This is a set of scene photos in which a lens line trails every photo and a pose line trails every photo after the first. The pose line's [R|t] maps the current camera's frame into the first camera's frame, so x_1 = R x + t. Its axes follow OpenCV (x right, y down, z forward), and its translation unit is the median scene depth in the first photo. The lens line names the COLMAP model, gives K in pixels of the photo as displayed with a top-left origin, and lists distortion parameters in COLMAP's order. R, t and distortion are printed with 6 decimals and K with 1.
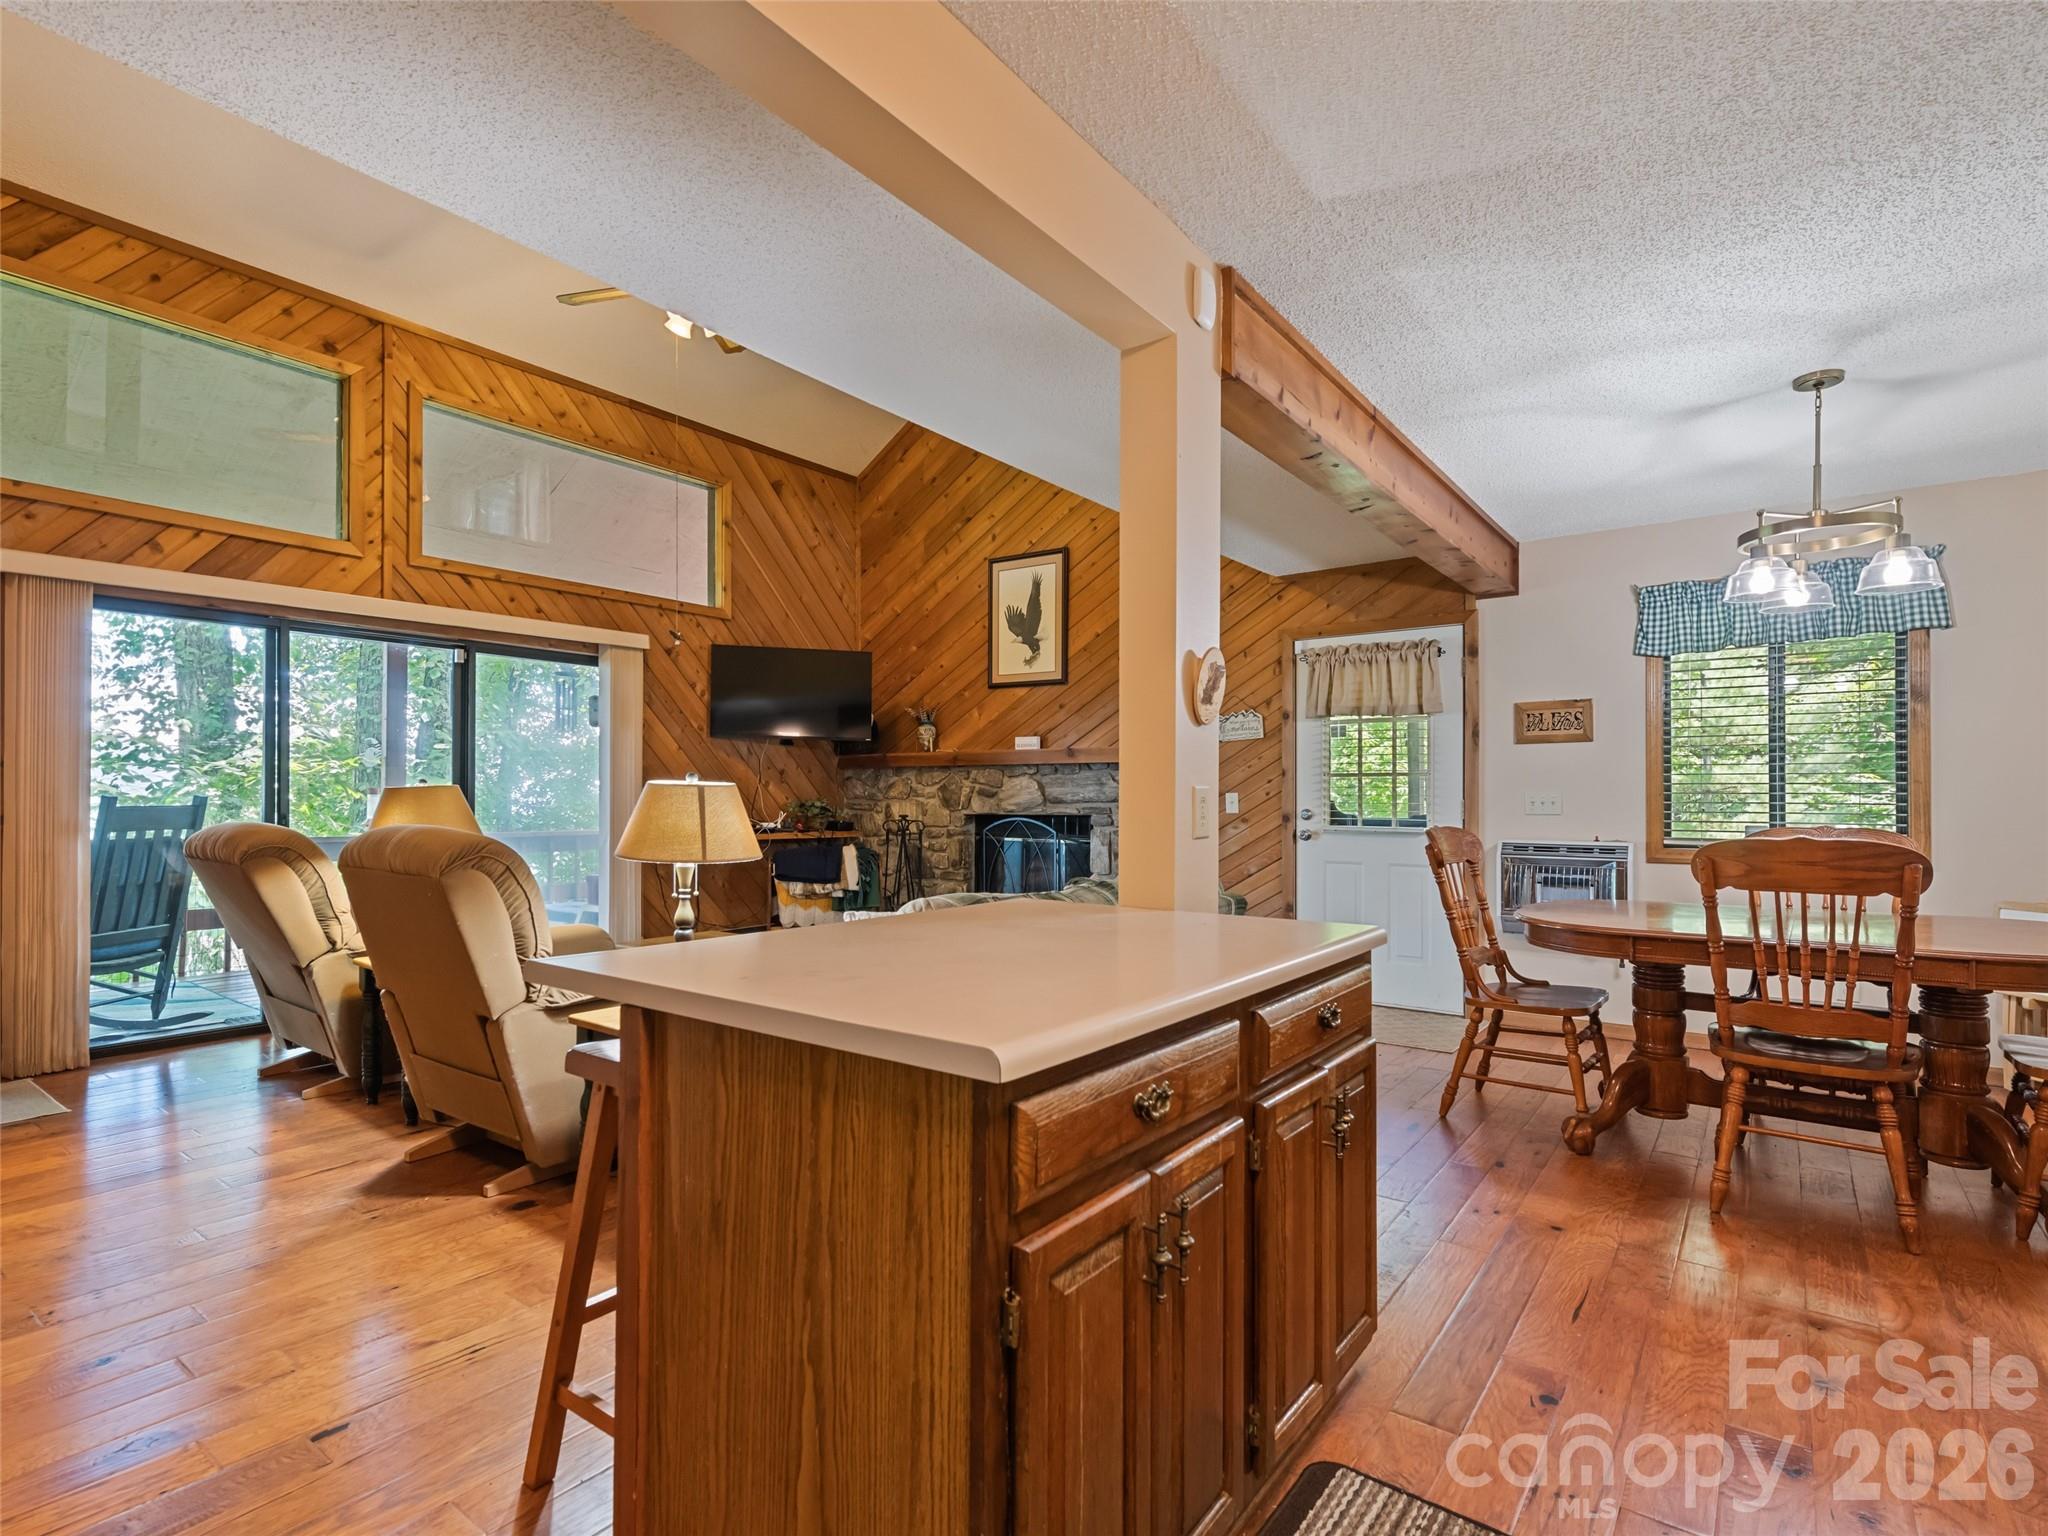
lens RADIAL K [[1004.7, 0, 1020.7], [0, 1004.7, 787.4], [0, 0, 1]] dist [0.016689, -0.006531]
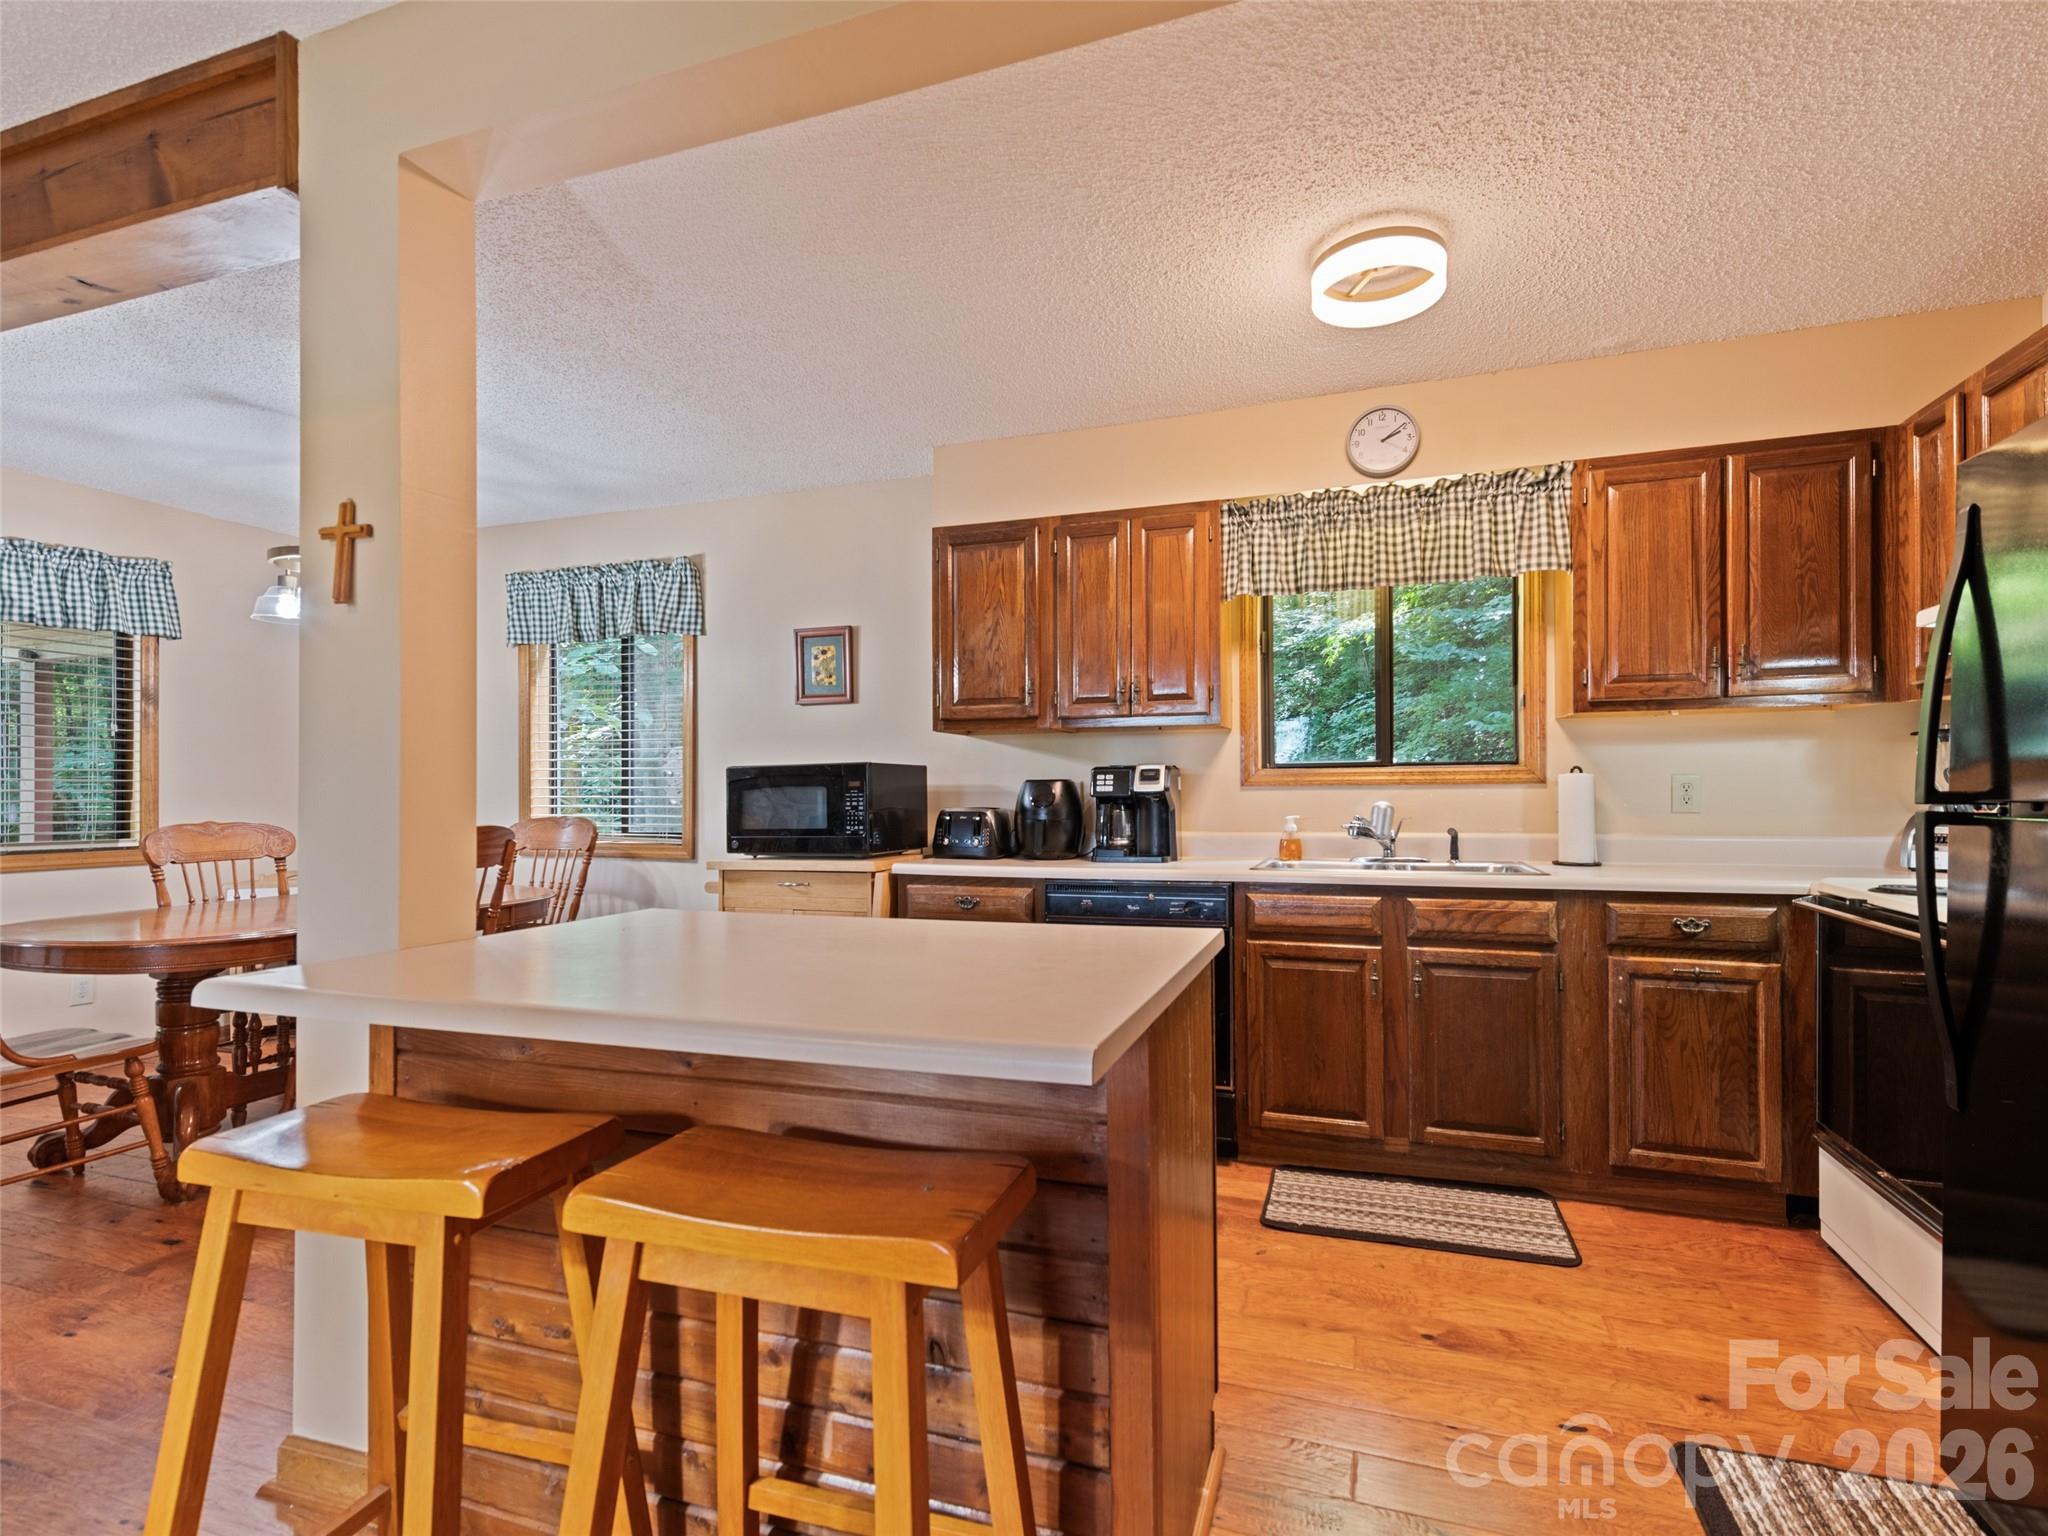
lens RADIAL K [[985.9, 0, 1029.8], [0, 985.9, 791.4], [0, 0, 1]] dist [0.009756, -0.001240]
pose [[-0.302888, 0.002217, 0.953024, -0.252652], [-0.004459, 0.999983, -0.003744, 0.004063], [-0.953016, -0.005384, -0.302873, 0.289671]]
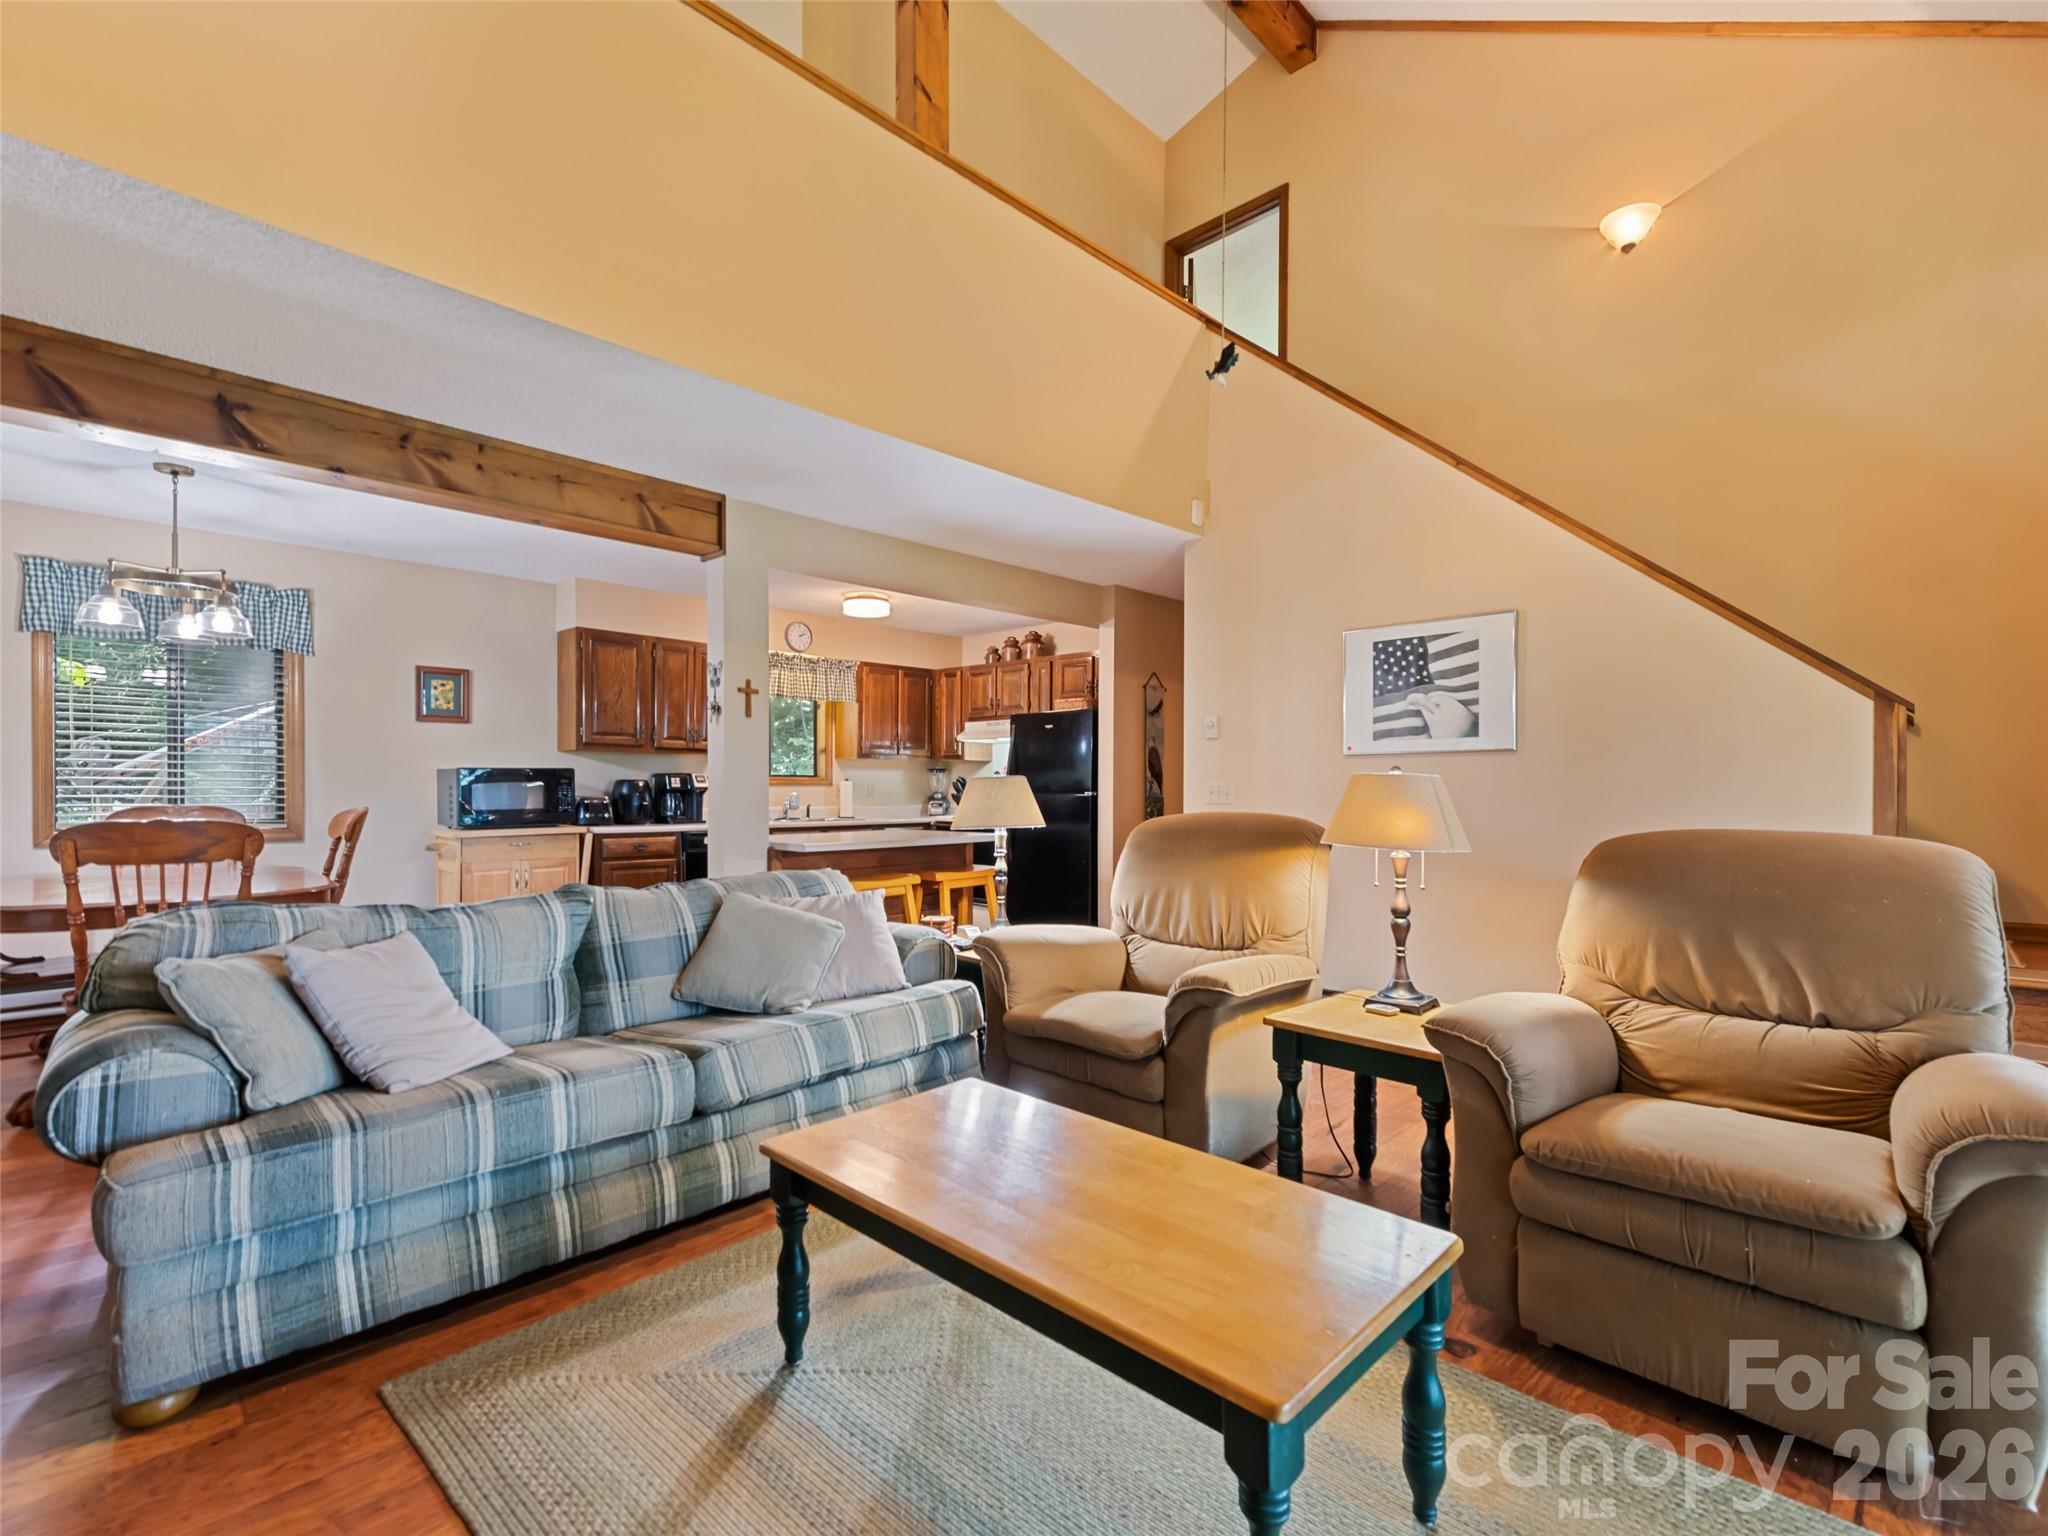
lens RADIAL K [[929.1, 0, 999.3], [0, 929.1, 800.2], [0, 0, 1]] dist [0.016624, -0.005674]
pose [[-0.988229, -0.006800, 0.152833, -0.229123], [-0.006241, 0.999972, 0.004139, 0.009607], [-0.152857, 0.003136, -0.988243, 0.998406]]
